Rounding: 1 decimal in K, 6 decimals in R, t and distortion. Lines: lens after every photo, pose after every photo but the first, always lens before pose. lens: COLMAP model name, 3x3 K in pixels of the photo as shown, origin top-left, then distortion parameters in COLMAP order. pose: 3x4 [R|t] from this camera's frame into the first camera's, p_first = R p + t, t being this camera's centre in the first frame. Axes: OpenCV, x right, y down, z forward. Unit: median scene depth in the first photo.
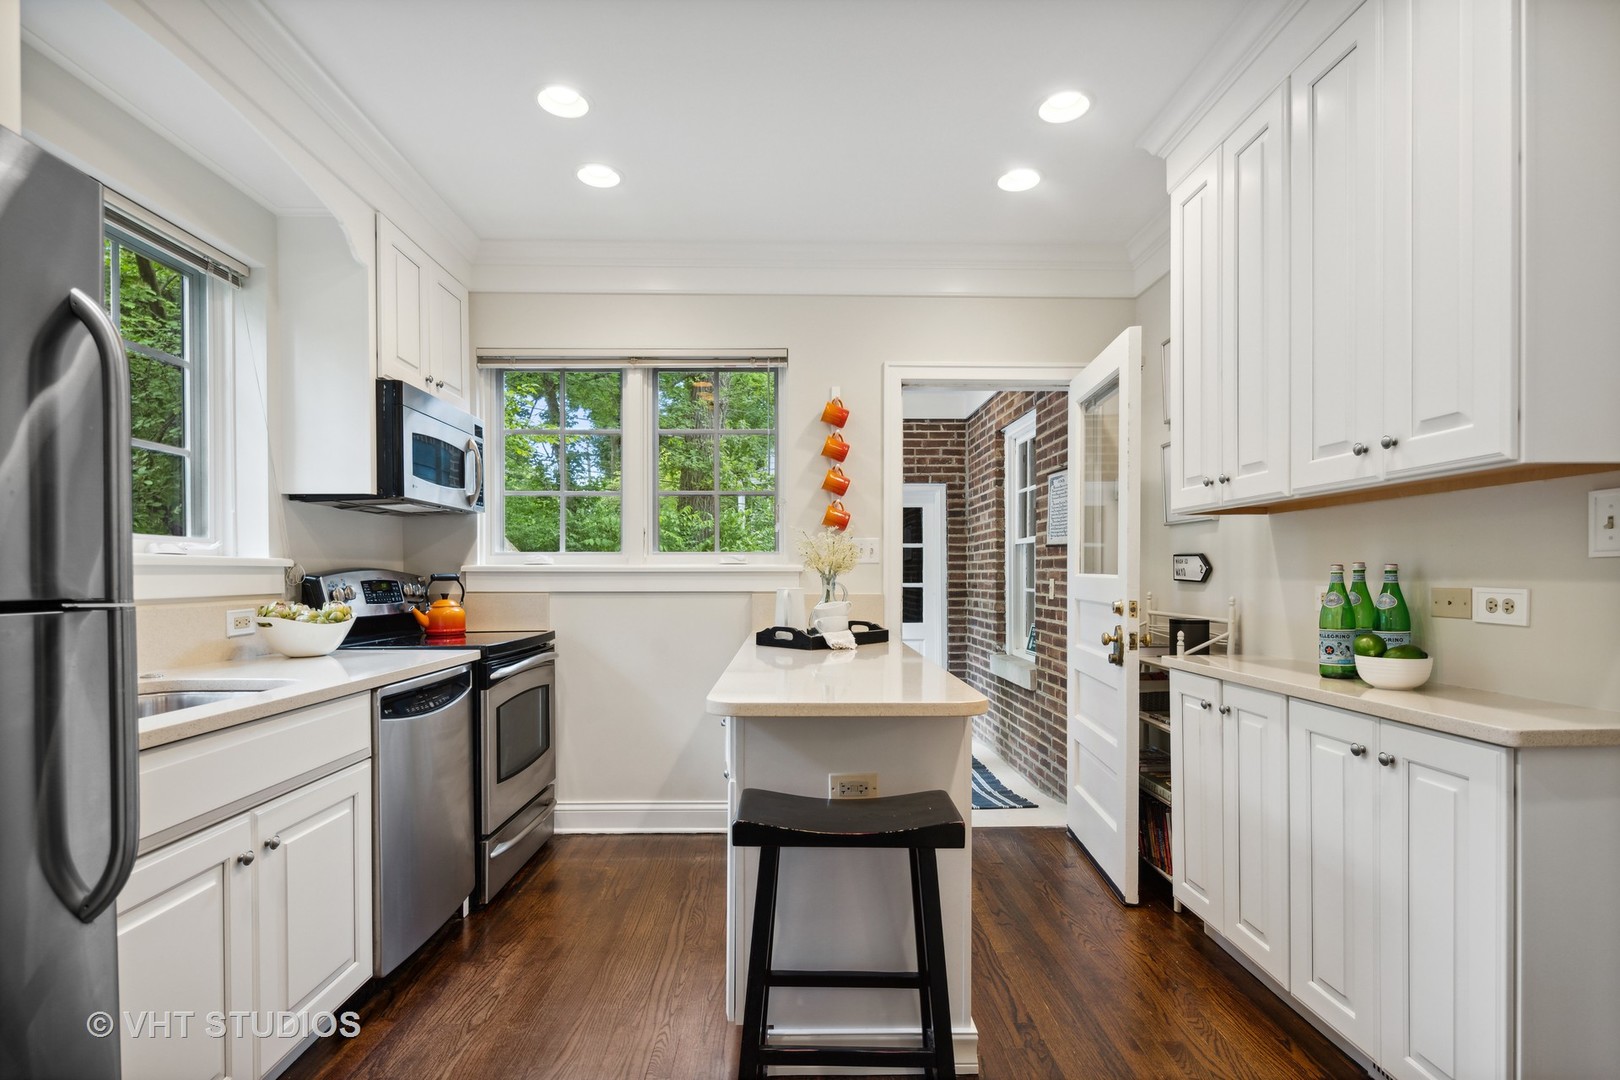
lens RADIAL K [[784.0, 0, 805.8], [0, 784.0, 578.8], [0, 0, 1]] dist [-0.000178, 0.000003]
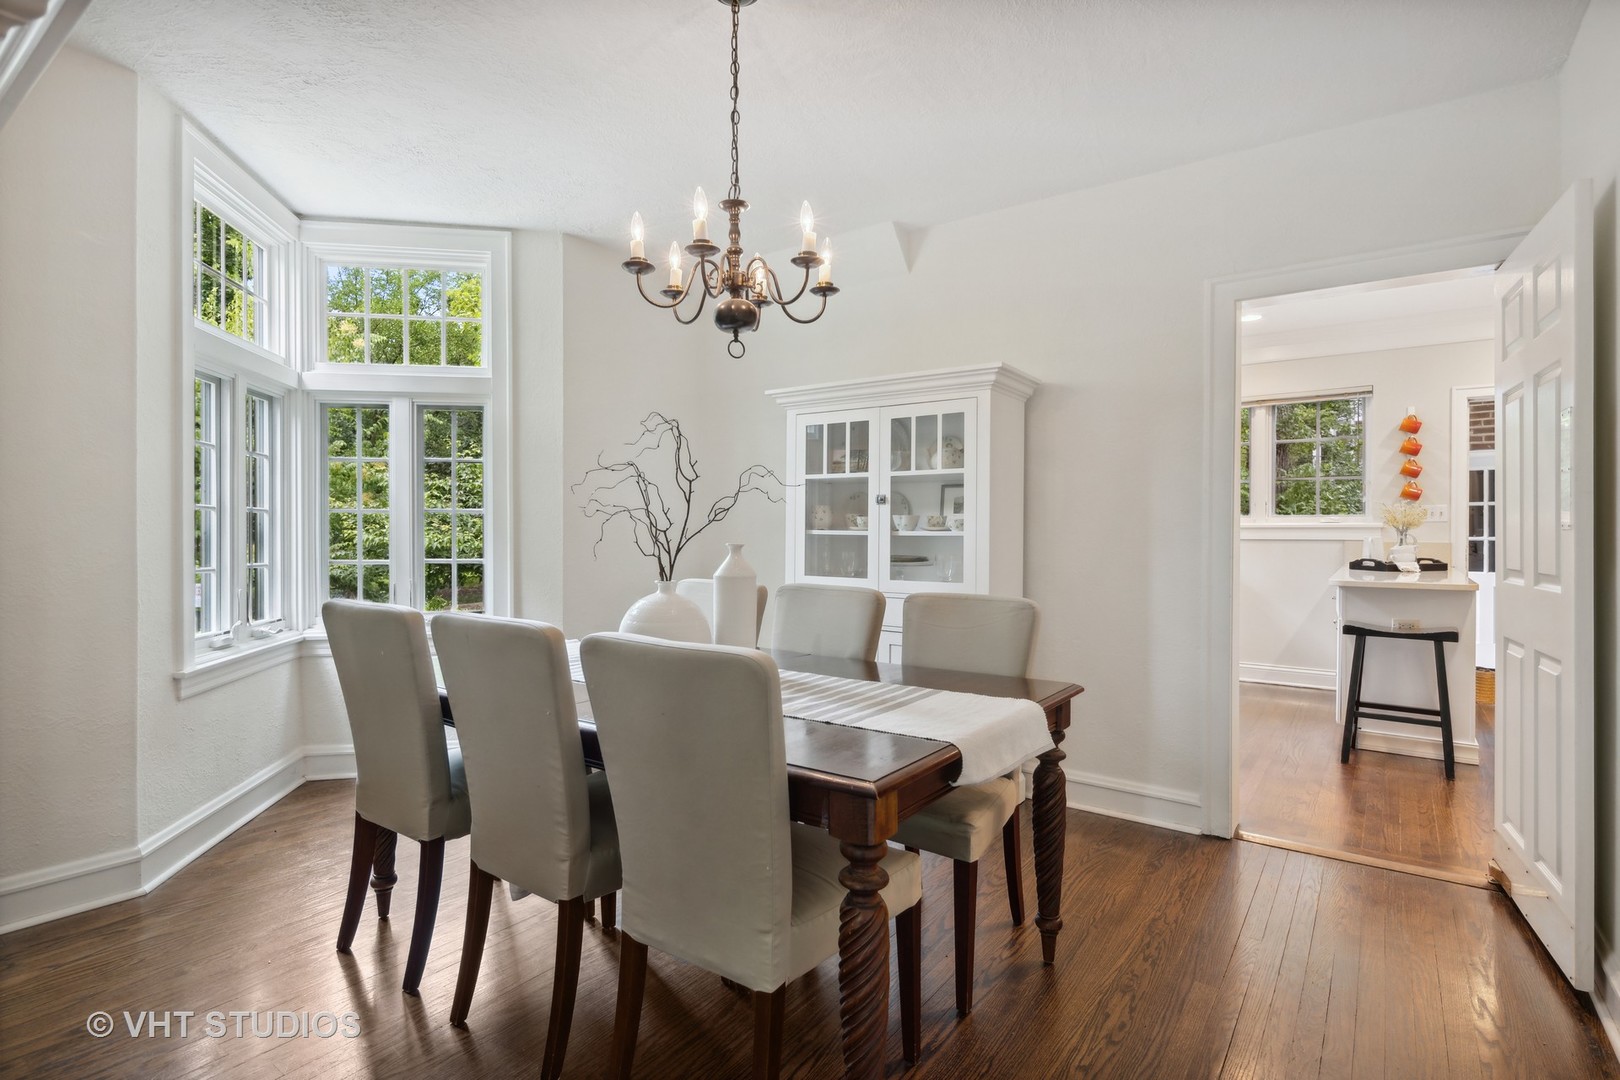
lens RADIAL K [[811.7, 0, 810.0], [0, 811.7, 540.0], [0, 0, 1]] dist [-0.003099, -0.001083]
pose [[0.806052, 0.010837, -0.591746, 0.035274], [-0.007855, 0.999940, 0.007613, 0.014881], [0.591793, -0.001488, 0.806089, -1.152404]]
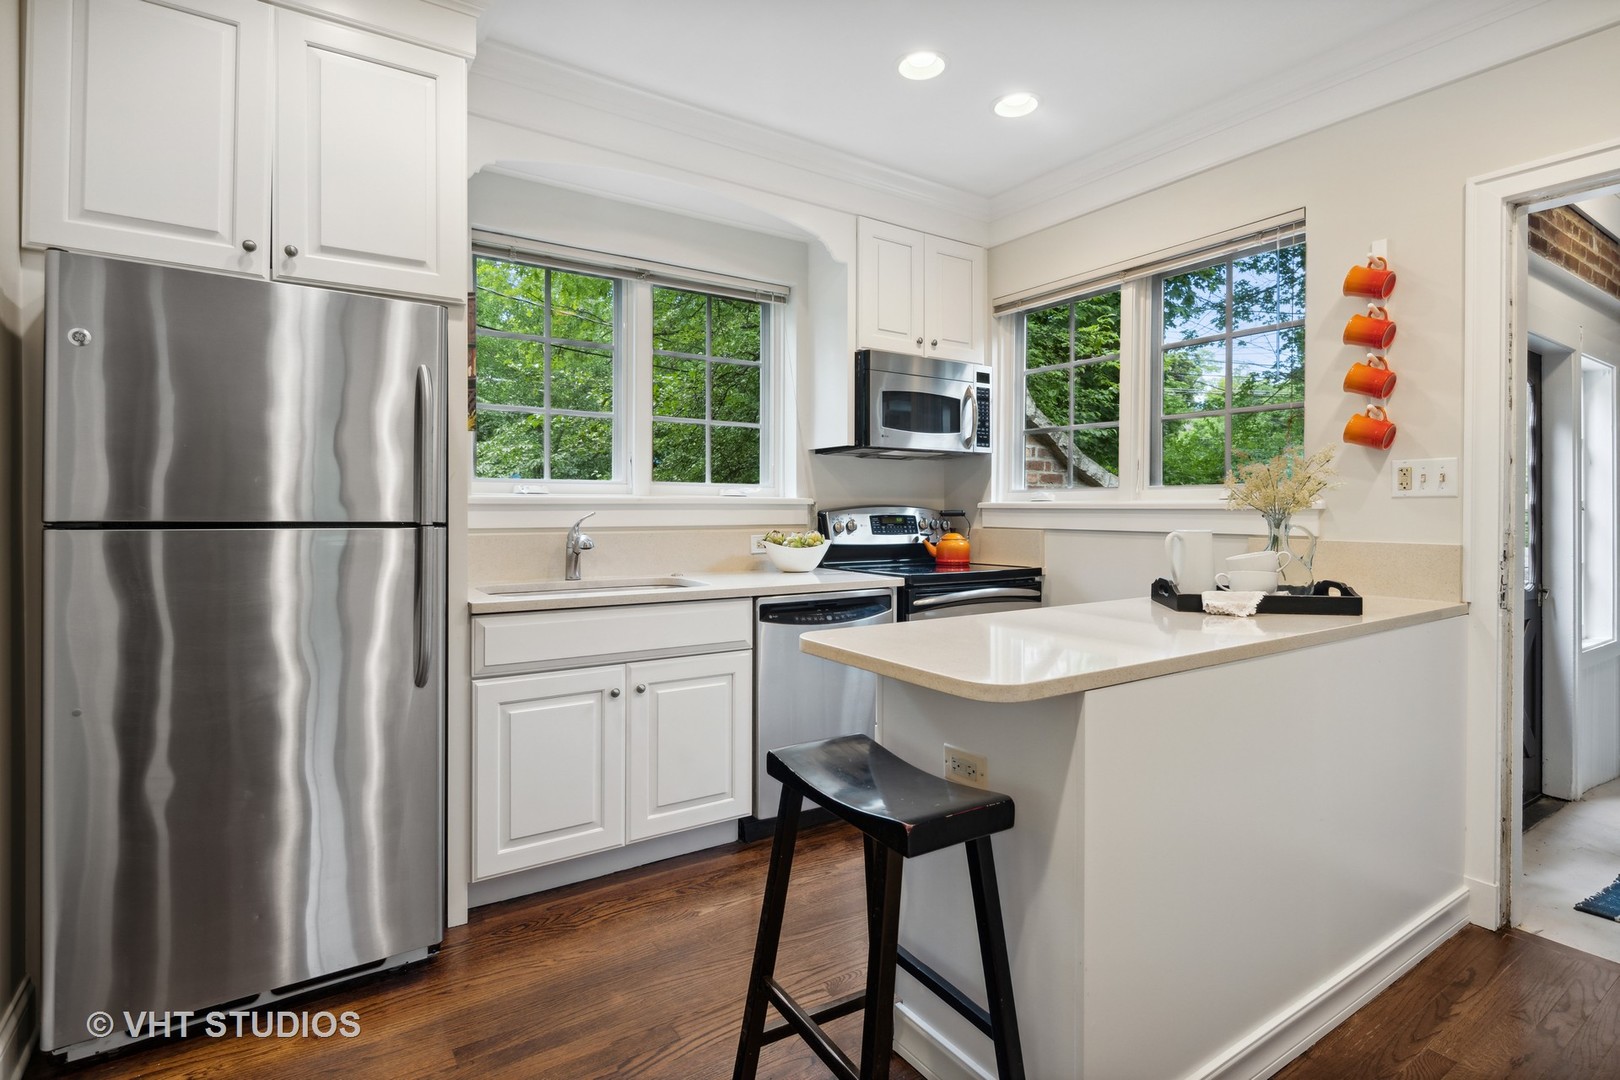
lens RADIAL K [[790.1, 0, 805.3], [0, 790.1, 509.3], [0, 0, 1]] dist [0.001826, -0.000160]
pose [[0.537804, 0.003671, -0.843062, 0.426780], [-0.008580, 0.999963, -0.001119, -0.004876], [0.843026, 0.007835, 0.537815, 0.248270]]
